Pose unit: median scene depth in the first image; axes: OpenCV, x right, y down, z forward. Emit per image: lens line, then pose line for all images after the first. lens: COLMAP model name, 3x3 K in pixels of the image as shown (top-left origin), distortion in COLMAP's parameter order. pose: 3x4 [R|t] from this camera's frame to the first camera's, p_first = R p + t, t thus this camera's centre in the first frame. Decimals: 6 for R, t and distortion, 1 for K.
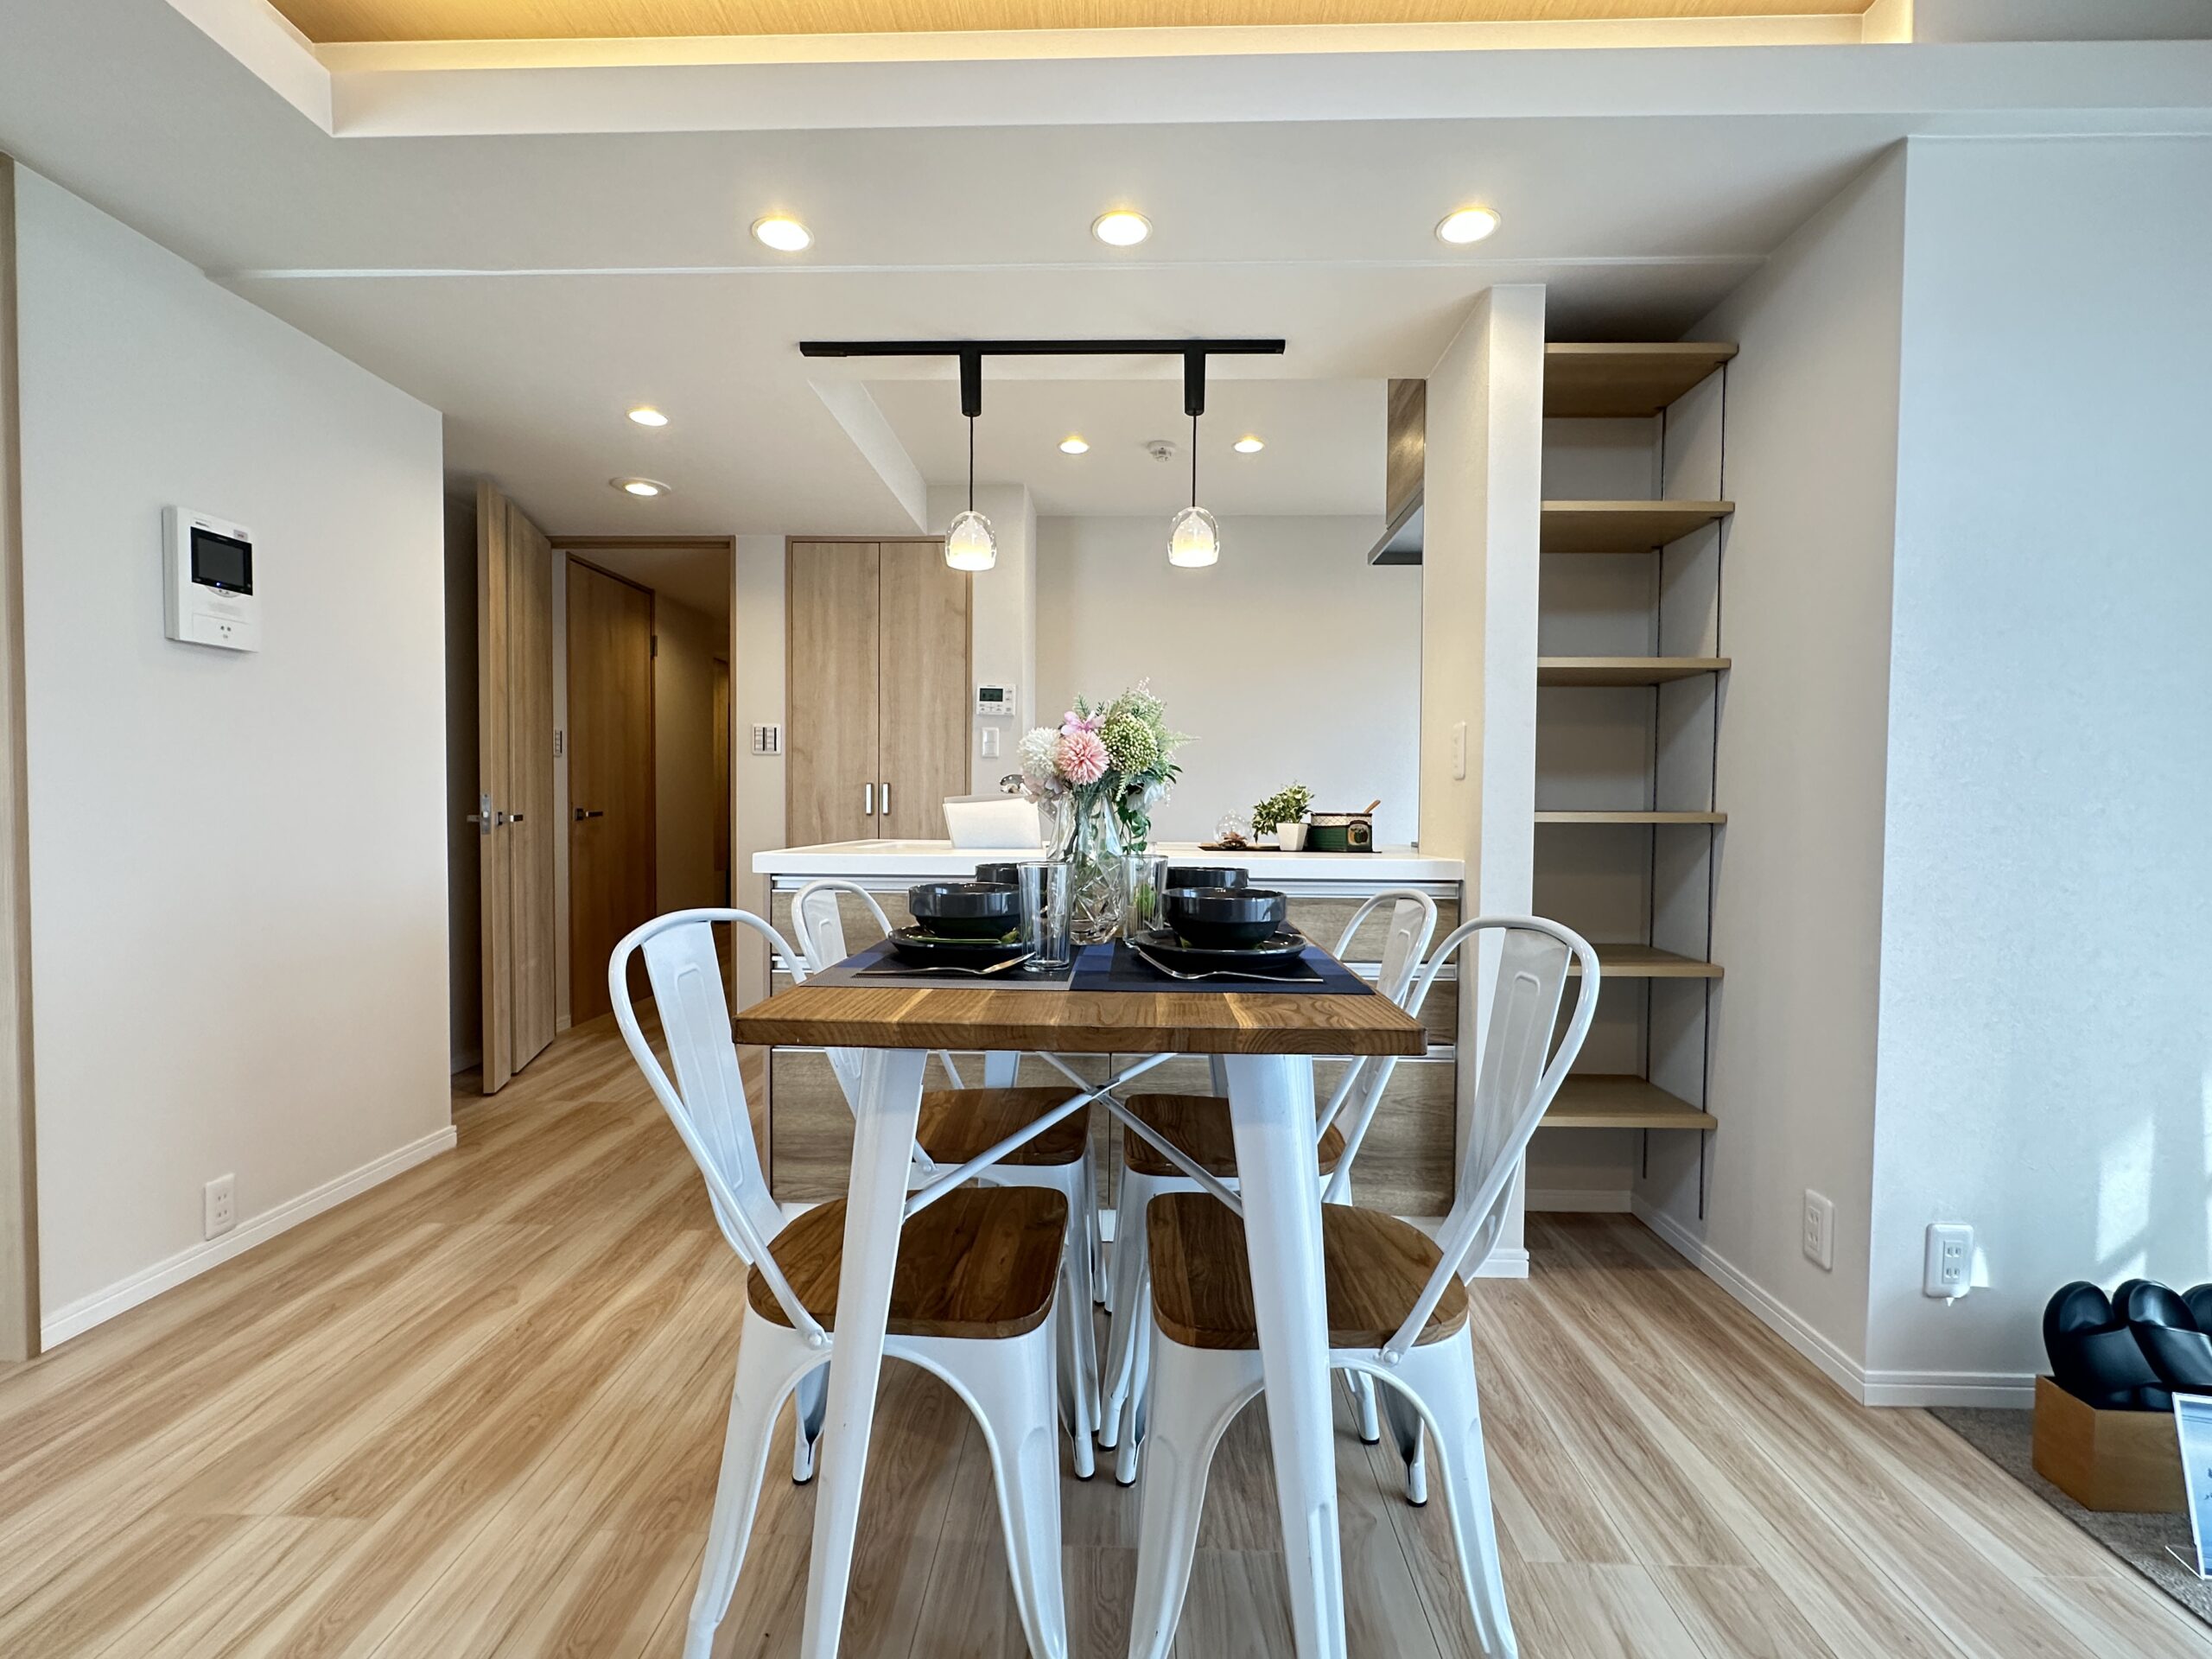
lens RADIAL K [[982.1, 0, 1097.3], [0, 982.1, 832.9], [0, 0, 1]] dist [-0.001392, 0.000702]
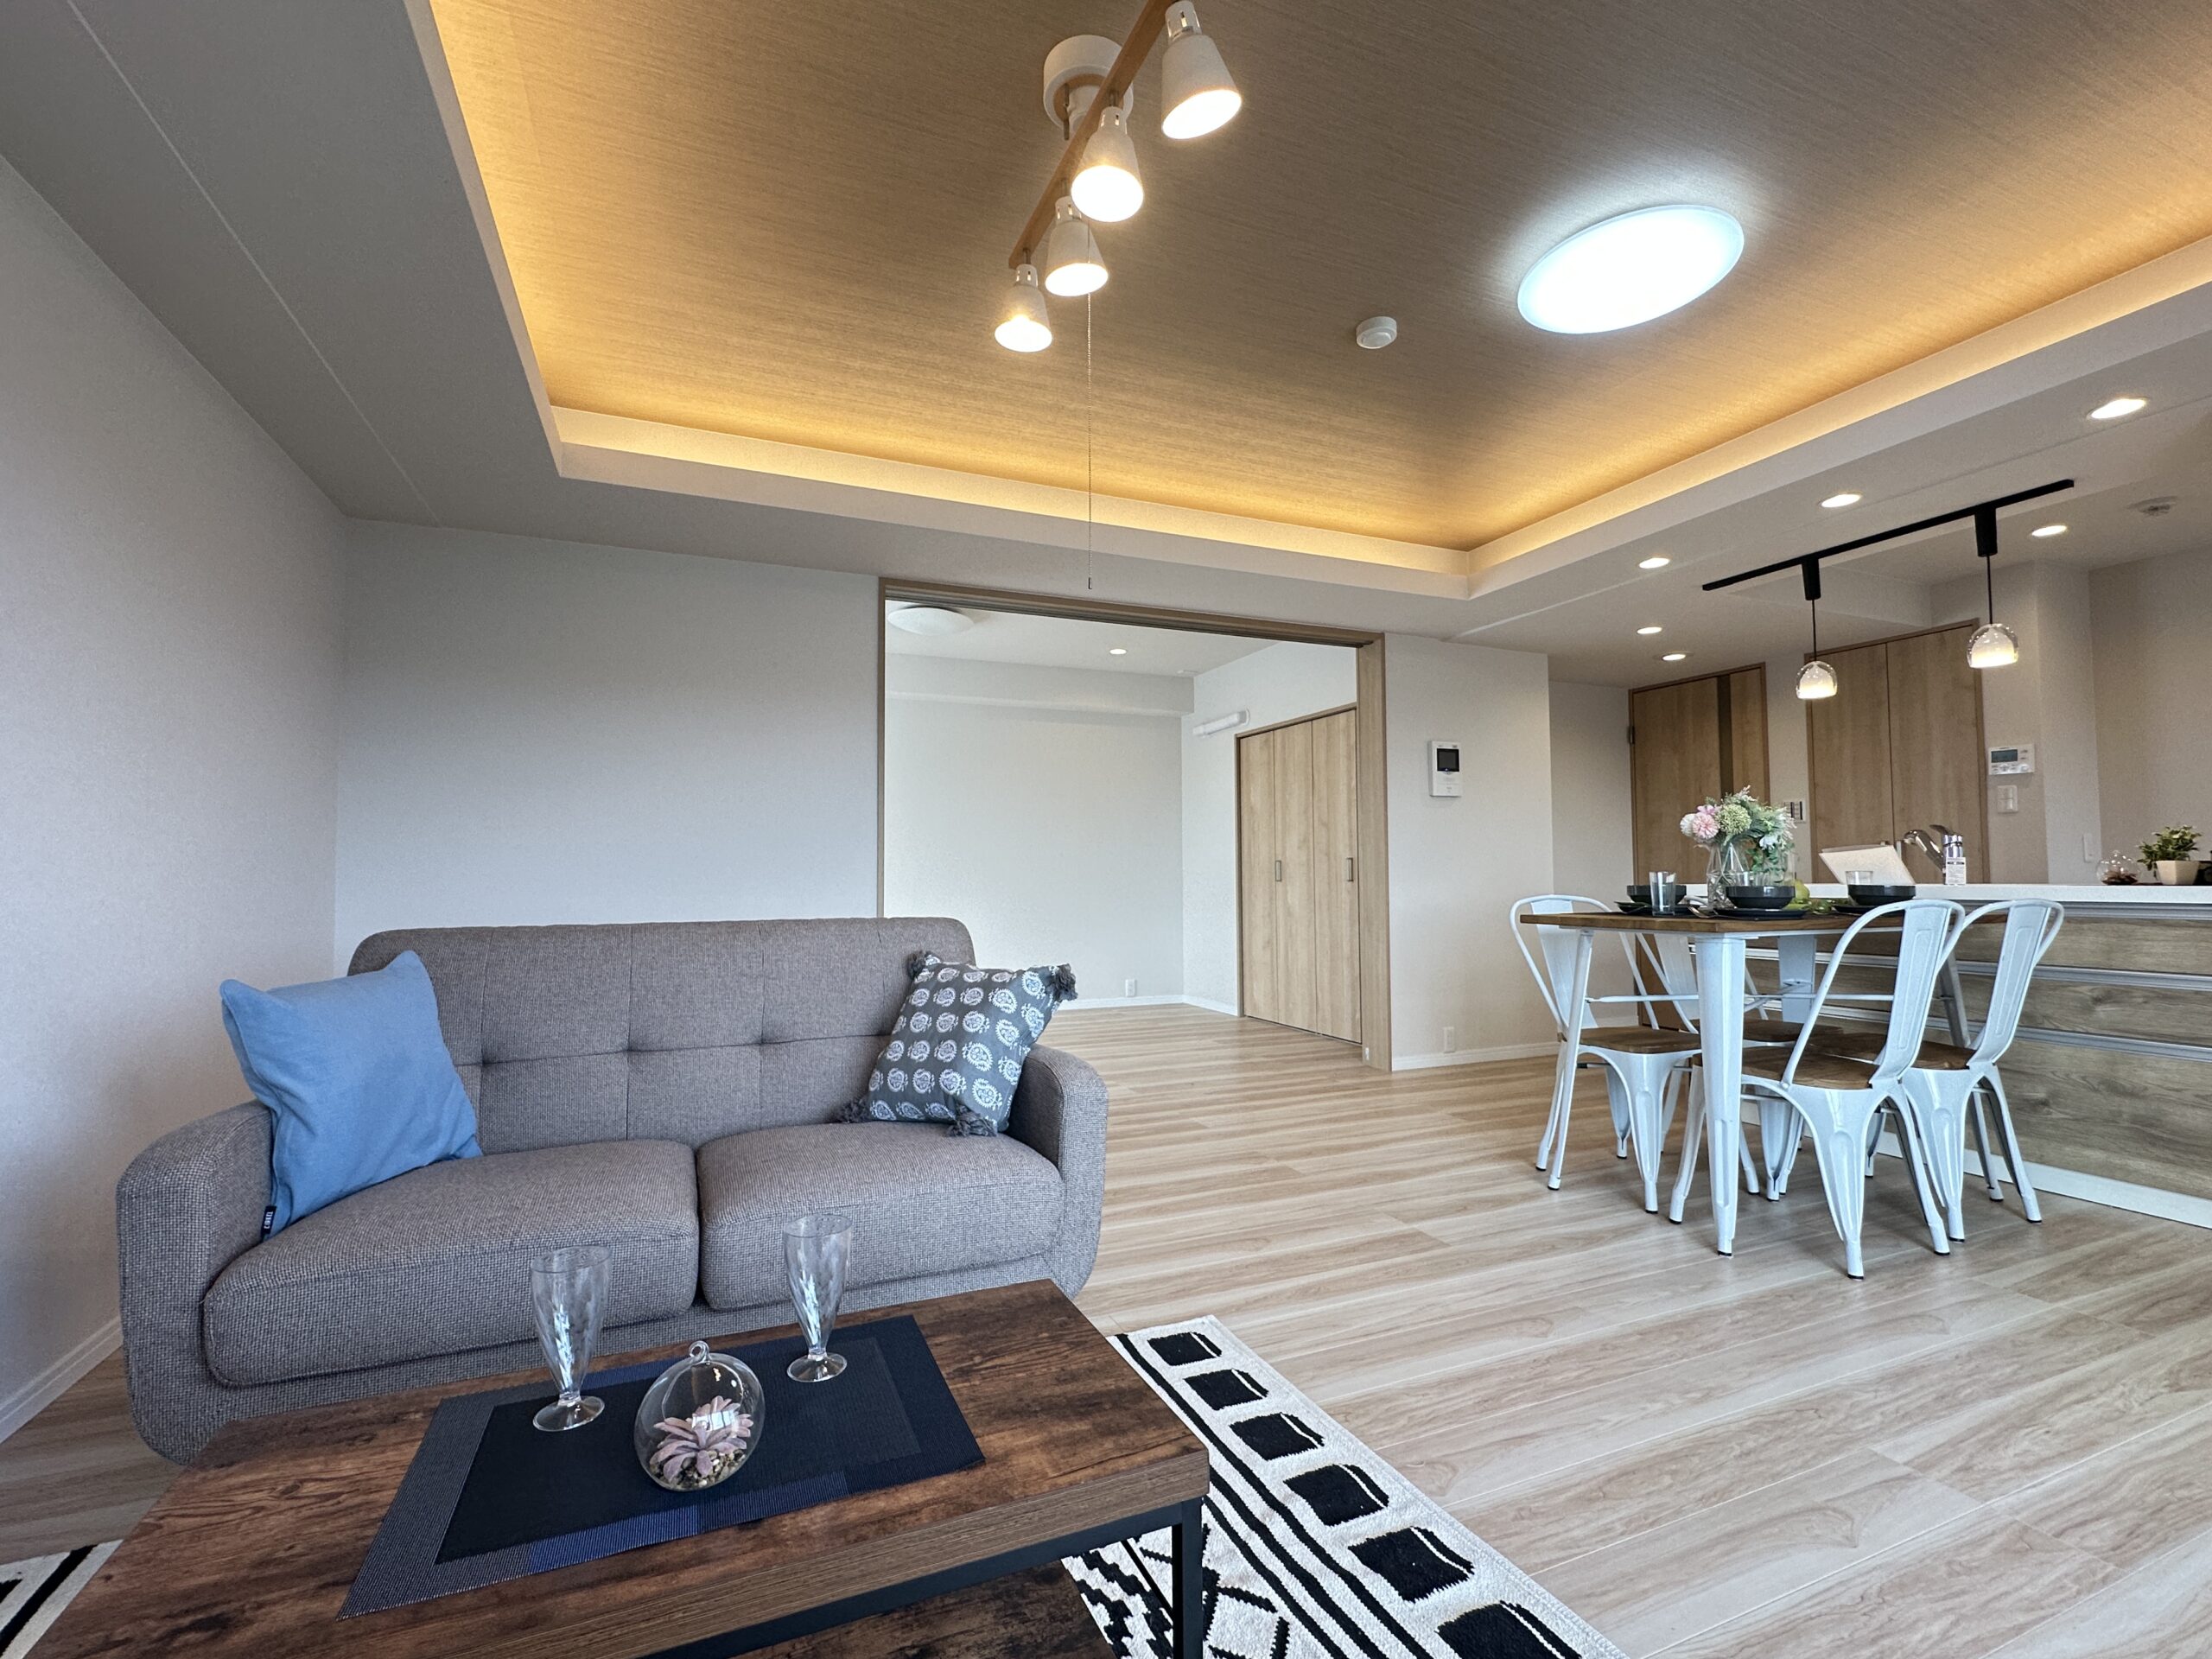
lens RADIAL K [[982.1, 0, 1101.1], [0, 982.1, 836.9], [0, 0, 1]] dist [-0.001392, 0.000702]
pose [[0.413555, -0.050221, -0.909093, 0.687342], [-0.015335, 0.997952, -0.062106, 0.049755], [0.910350, 0.039625, 0.411938, -0.549309]]
